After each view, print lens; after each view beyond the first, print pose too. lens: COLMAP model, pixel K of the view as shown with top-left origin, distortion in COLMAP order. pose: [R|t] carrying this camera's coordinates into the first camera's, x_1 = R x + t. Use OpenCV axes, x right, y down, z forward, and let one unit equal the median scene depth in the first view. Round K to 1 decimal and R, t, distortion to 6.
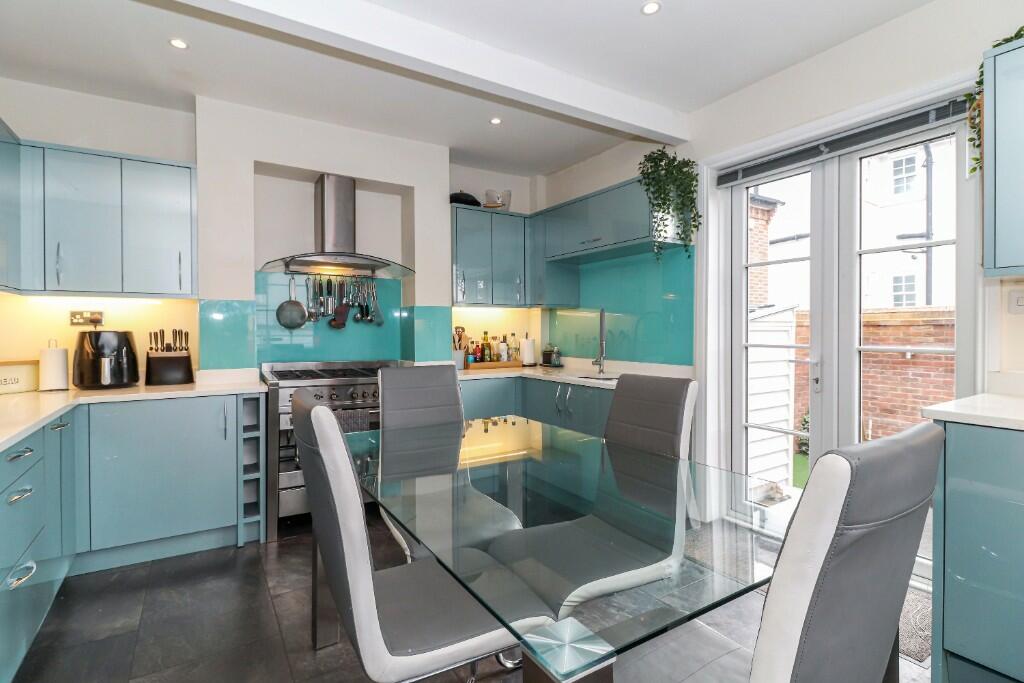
lens RADIAL K [[480.0, 0, 508.3], [0, 480.0, 333.6], [0, 0, 1]] dist [0.002231, 0.000442]
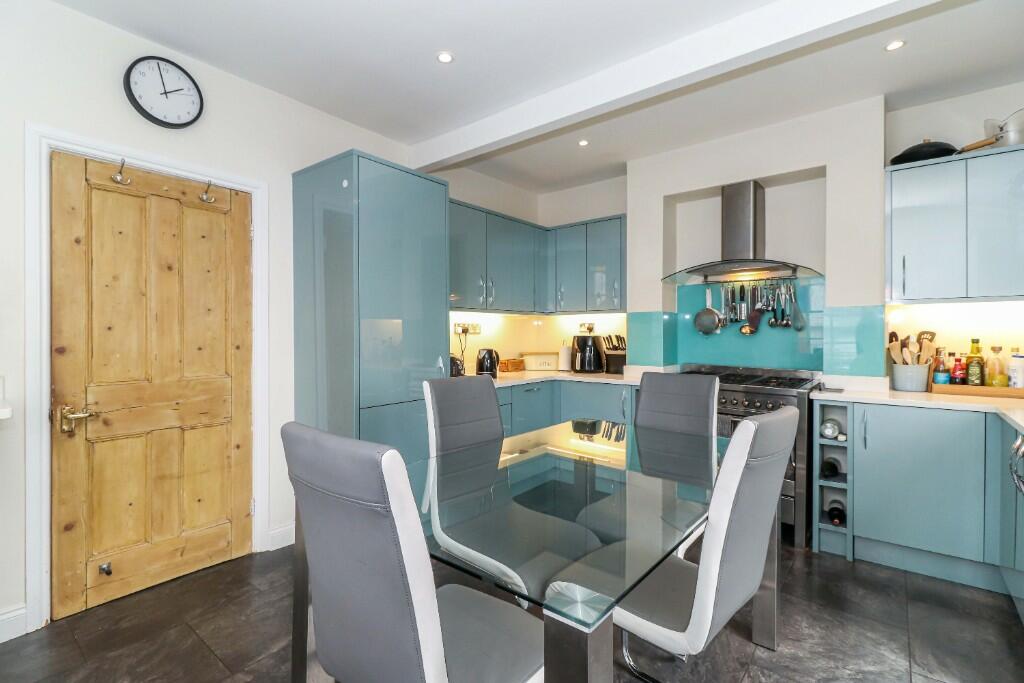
lens RADIAL K [[480.0, 0, 508.3], [0, 480.0, 333.6], [0, 0, 1]] dist [0.002231, 0.000442]
pose [[0.316035, -0.001771, -0.948746, 0.429104], [-0.012116, 0.999909, -0.005903, 0.000158], [0.948670, 0.013361, 0.315984, 0.216194]]
